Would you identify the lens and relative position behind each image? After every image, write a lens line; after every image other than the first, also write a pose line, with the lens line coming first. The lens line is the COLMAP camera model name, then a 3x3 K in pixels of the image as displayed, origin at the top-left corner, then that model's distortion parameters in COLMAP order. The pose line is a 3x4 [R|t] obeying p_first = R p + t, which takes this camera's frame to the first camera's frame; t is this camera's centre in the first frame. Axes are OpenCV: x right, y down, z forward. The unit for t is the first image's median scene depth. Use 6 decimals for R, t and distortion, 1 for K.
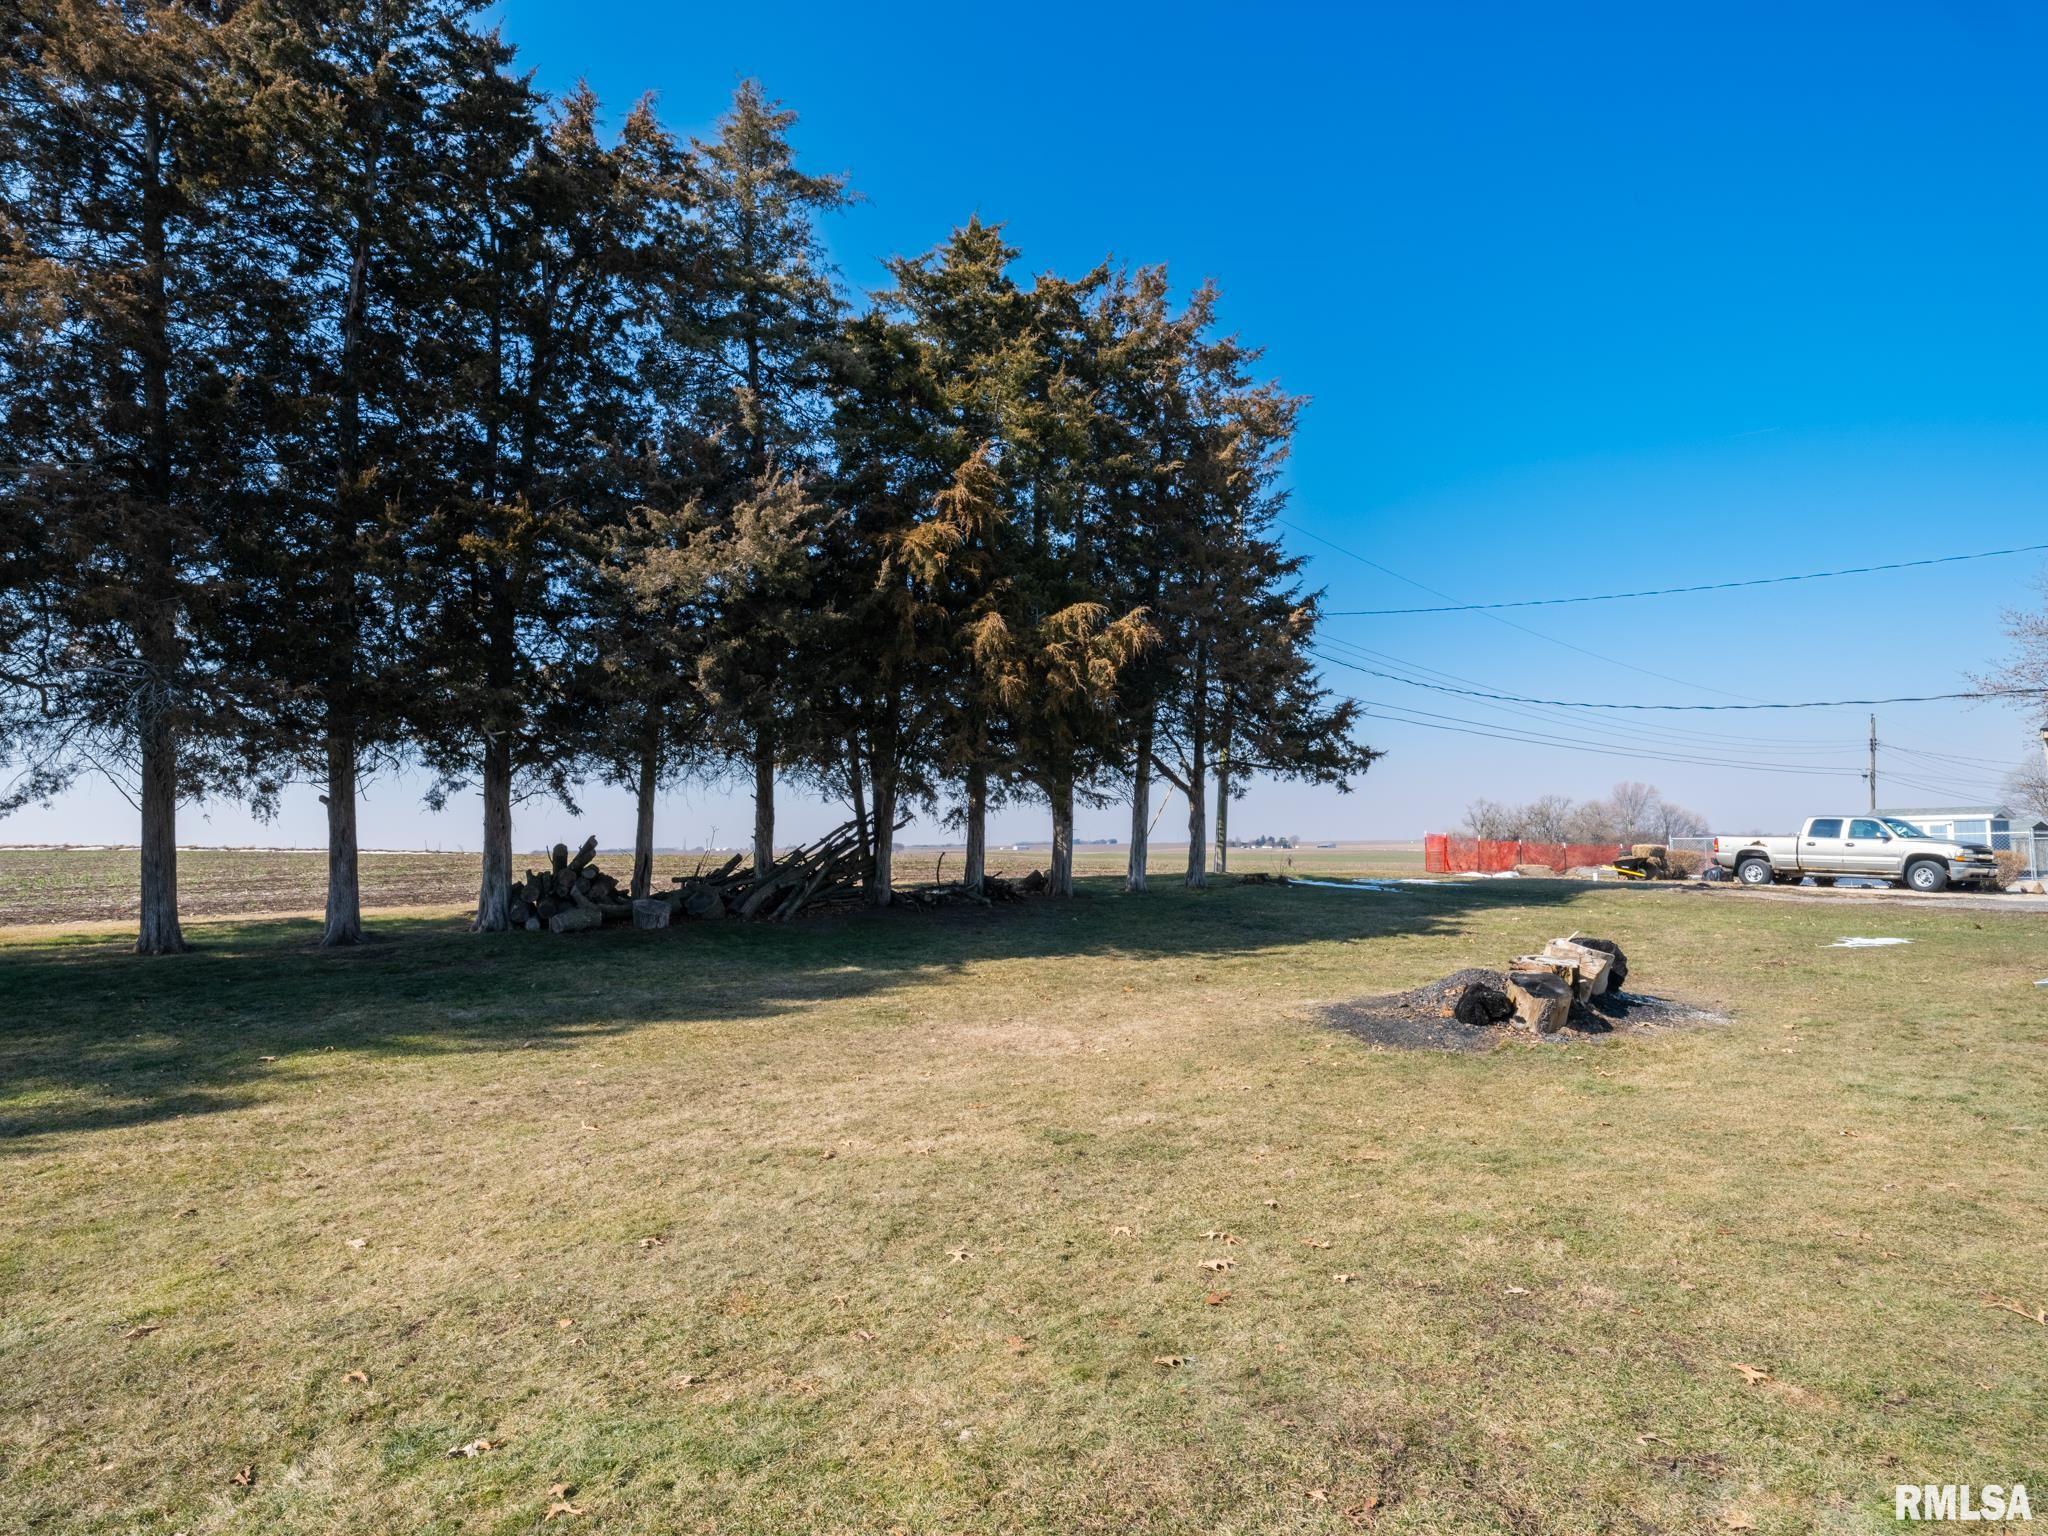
lens RADIAL K [[1102.9, 0, 1024.1], [0, 1102.9, 775.2], [0, 0, 1]] dist [0.003559, -0.002207]
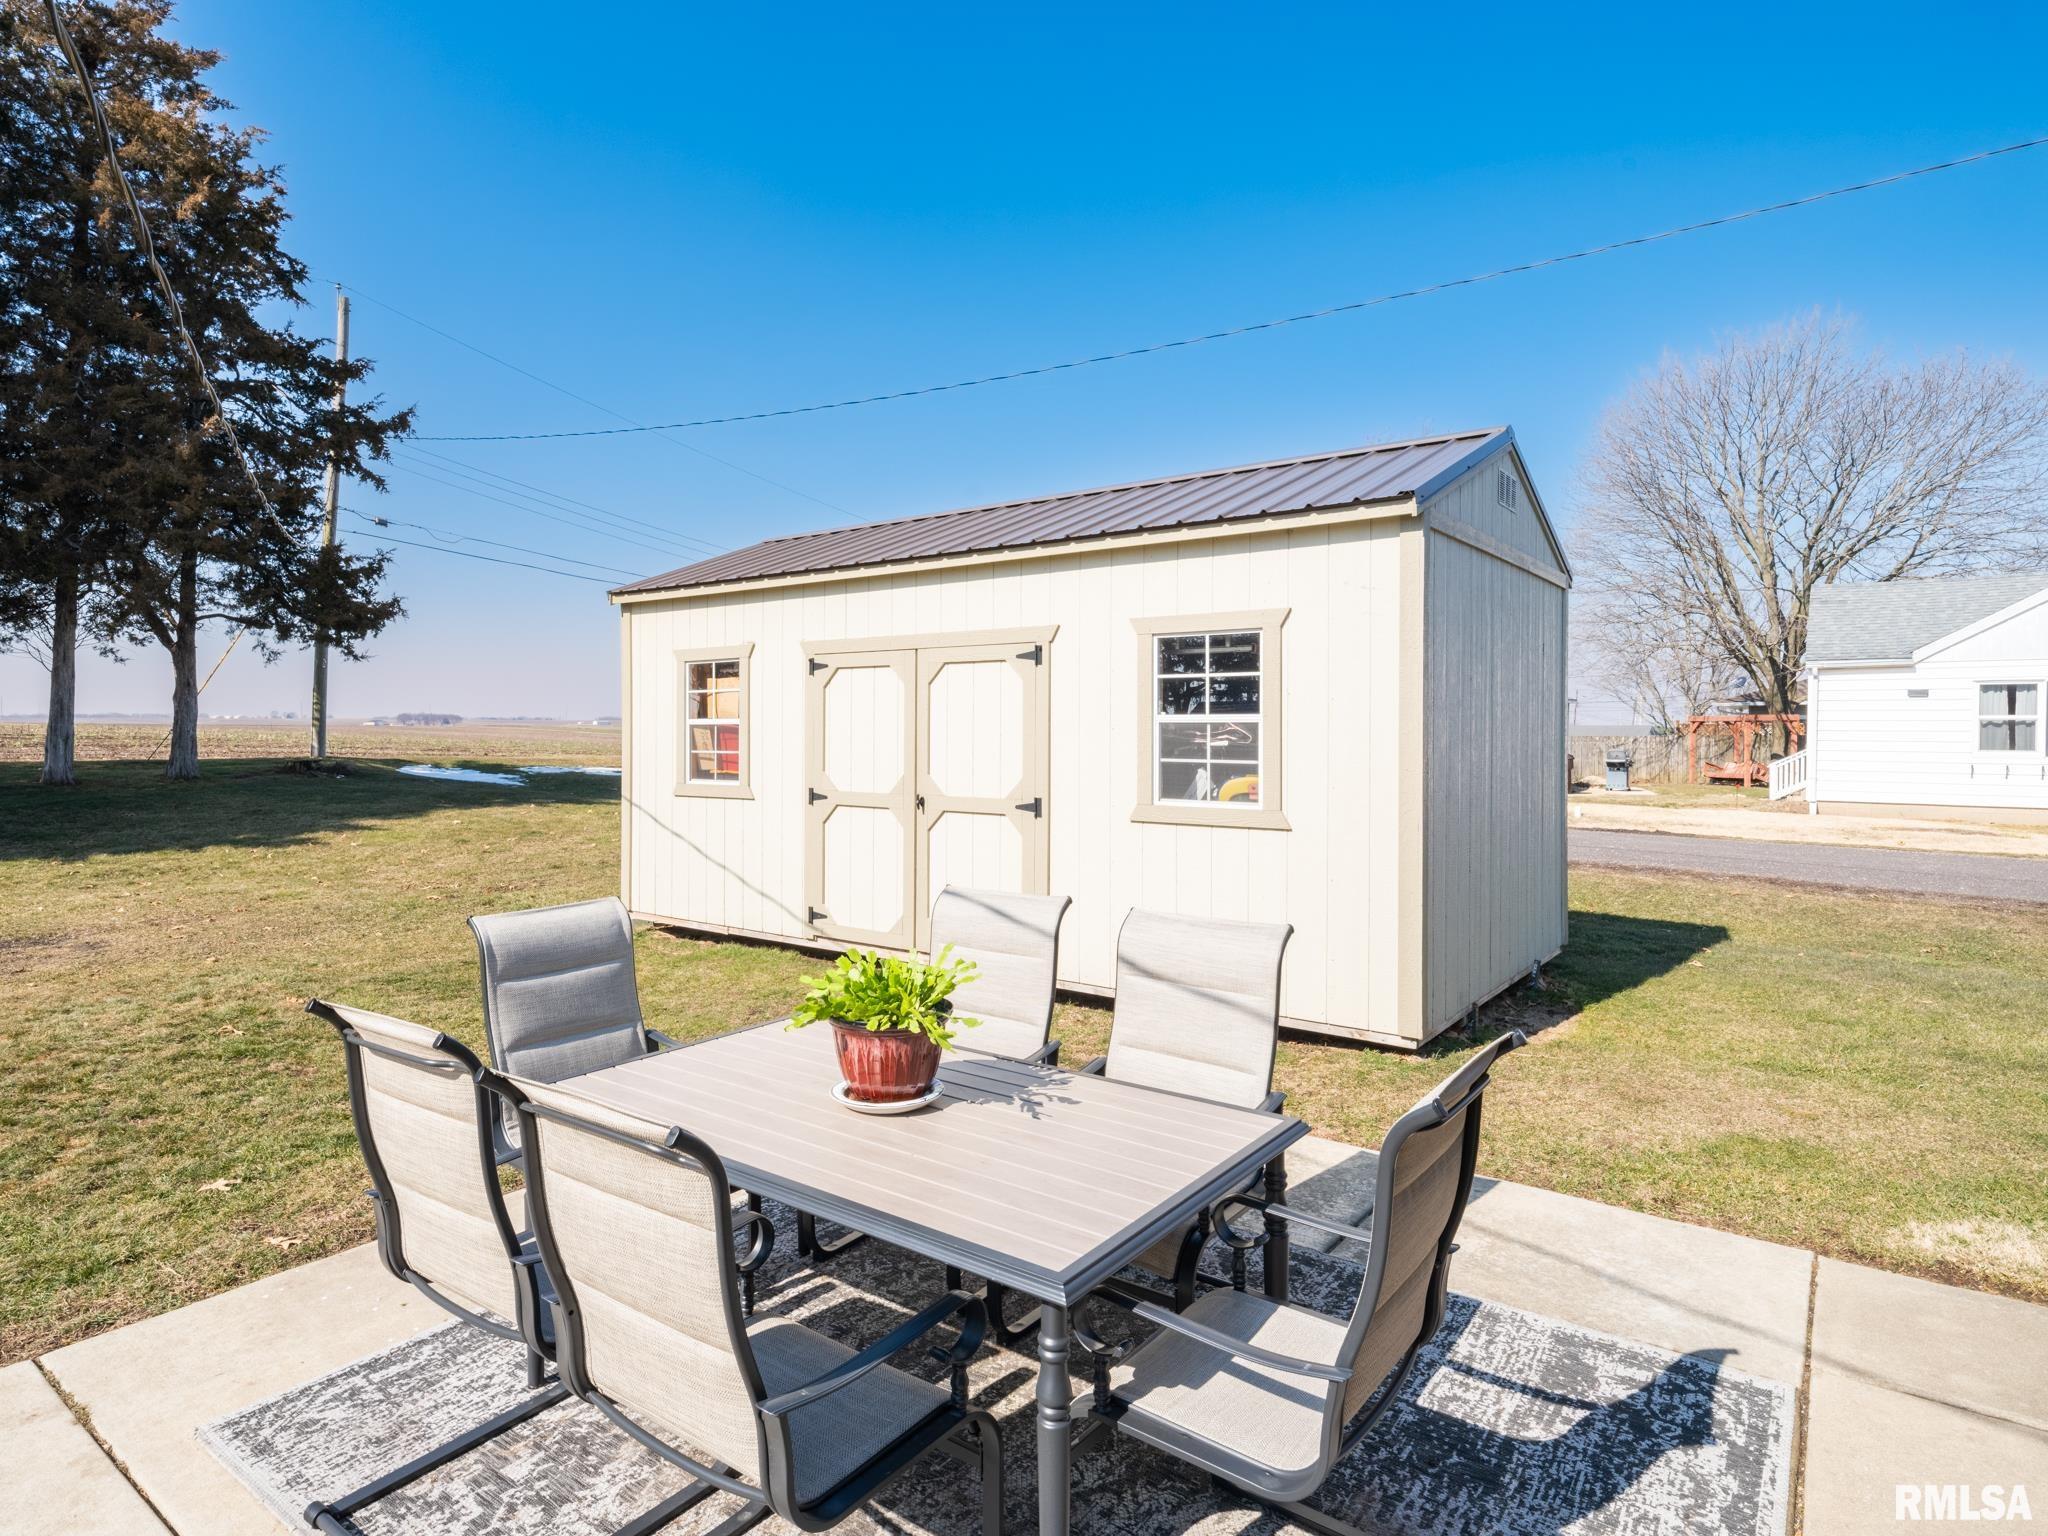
lens RADIAL K [[1136.4, 0, 974.5], [0, 1136.4, 736.9], [0, 0, 1]] dist [-0.000053, -0.000100]
pose [[0.948667, 0.017586, 0.315787, 0.434367], [-0.041253, 0.996803, 0.068419, -0.003628], [-0.313574, -0.077934, 0.946360, 0.080554]]
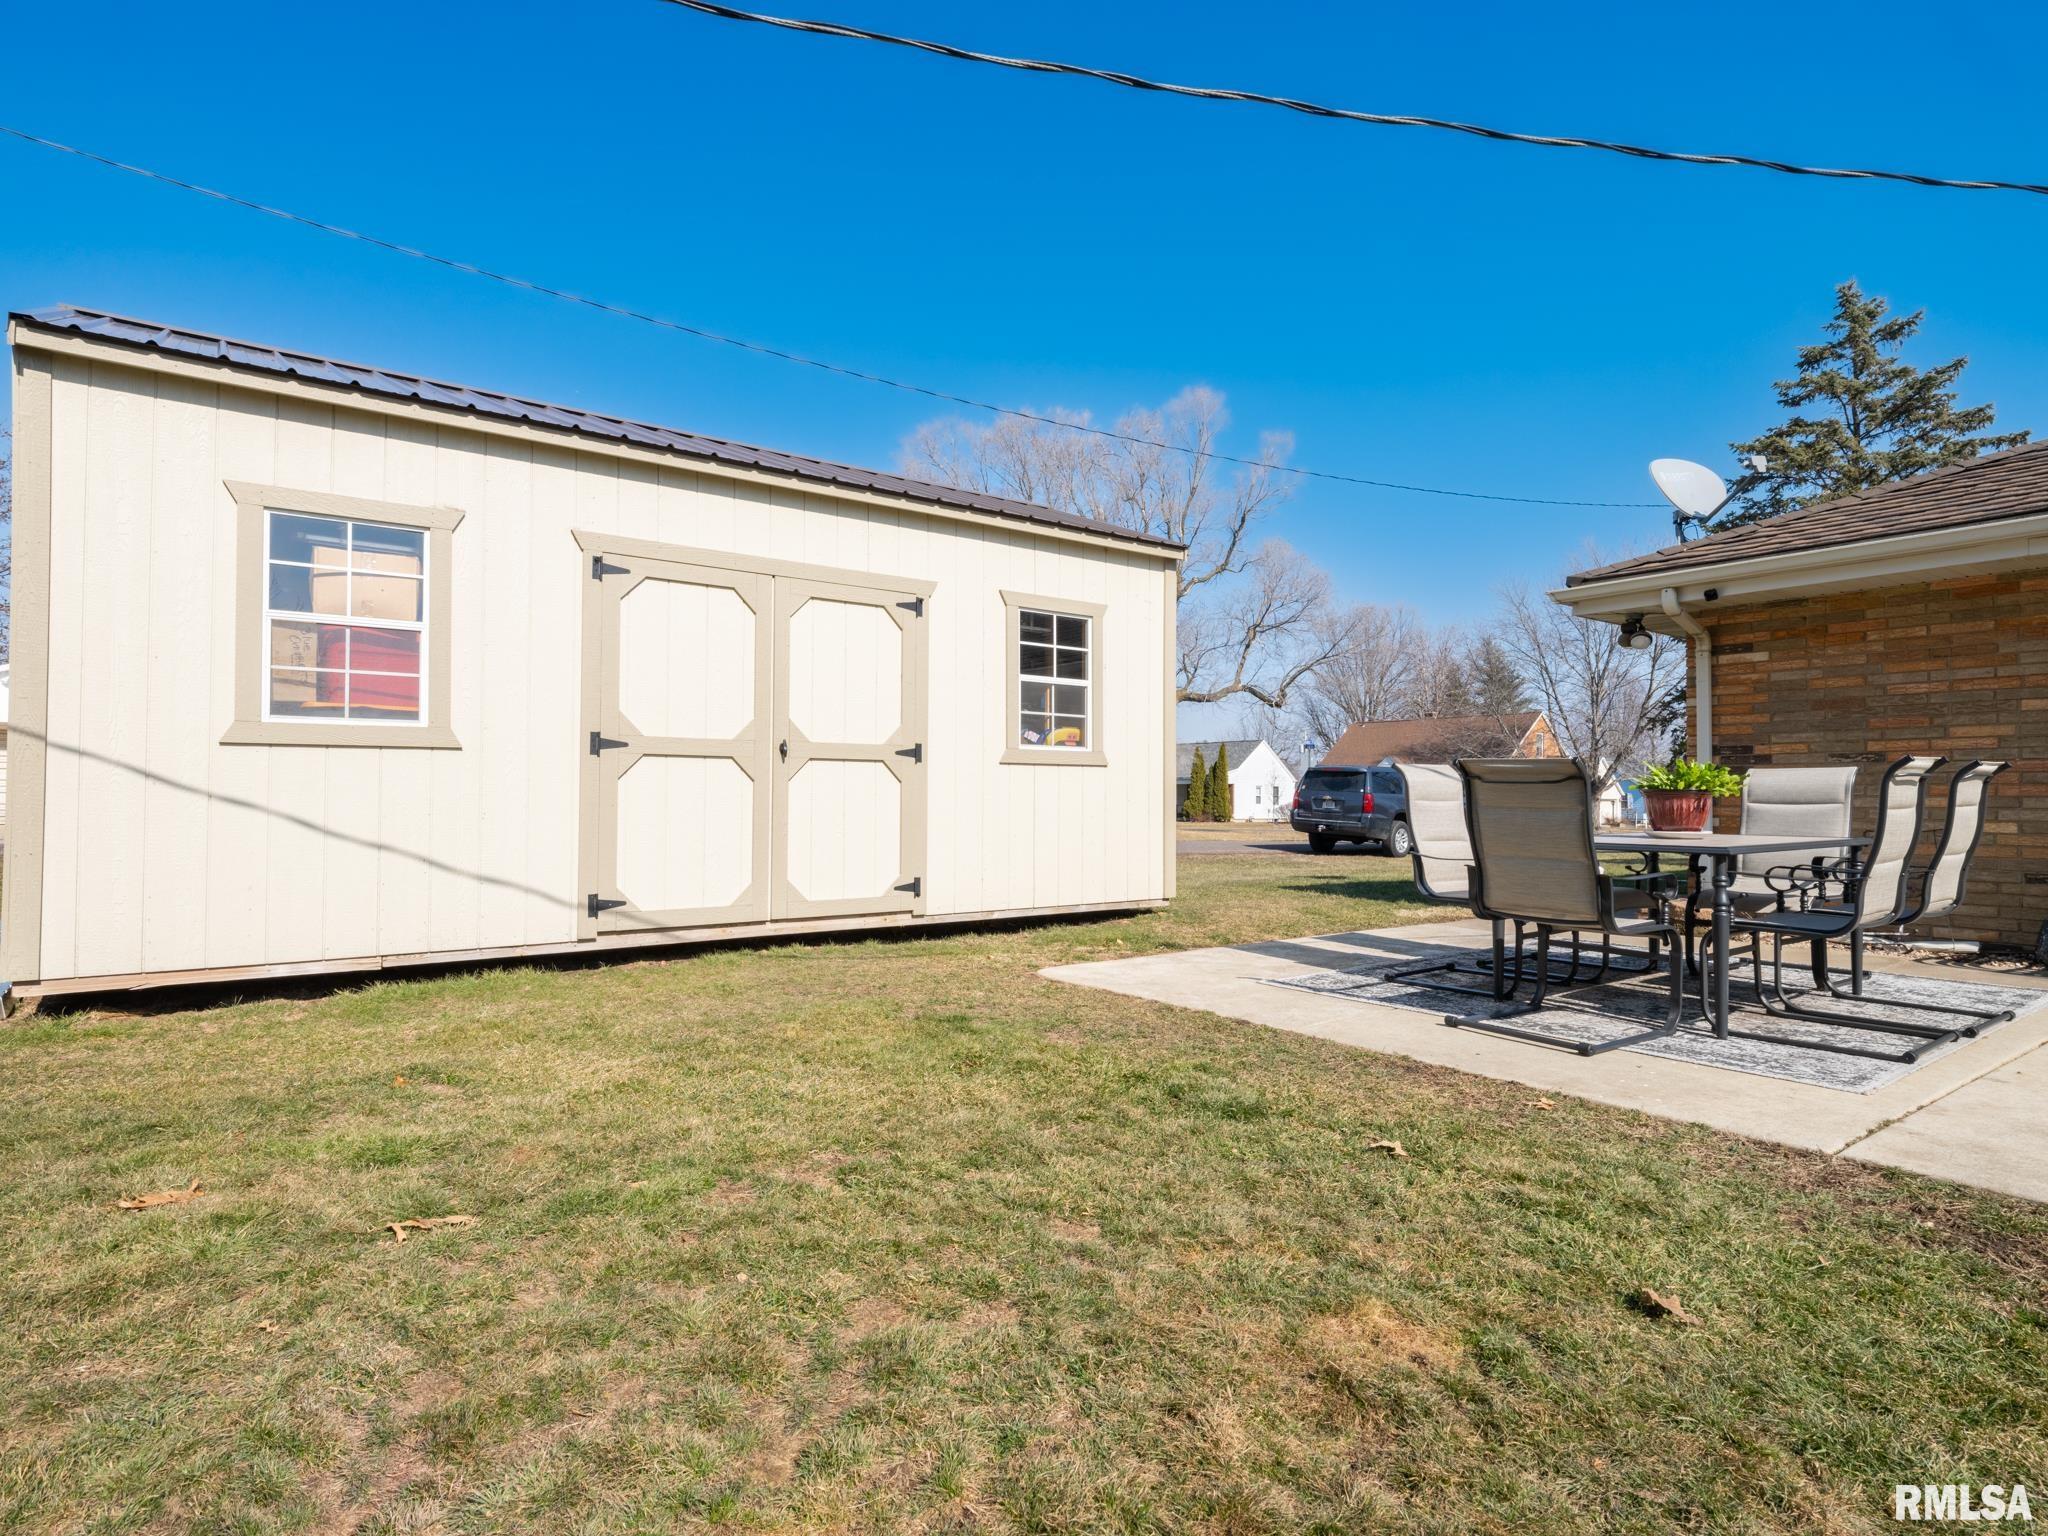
lens RADIAL K [[1102.9, 0, 1024.1], [0, 1102.9, 775.2], [0, 0, 1]] dist [0.003559, -0.002207]
pose [[-0.055389, 0.036837, 0.997785, 0.258014], [-0.075991, 0.996265, -0.040999, 0.046565], [-0.995569, -0.078094, -0.052382, 0.322248]]
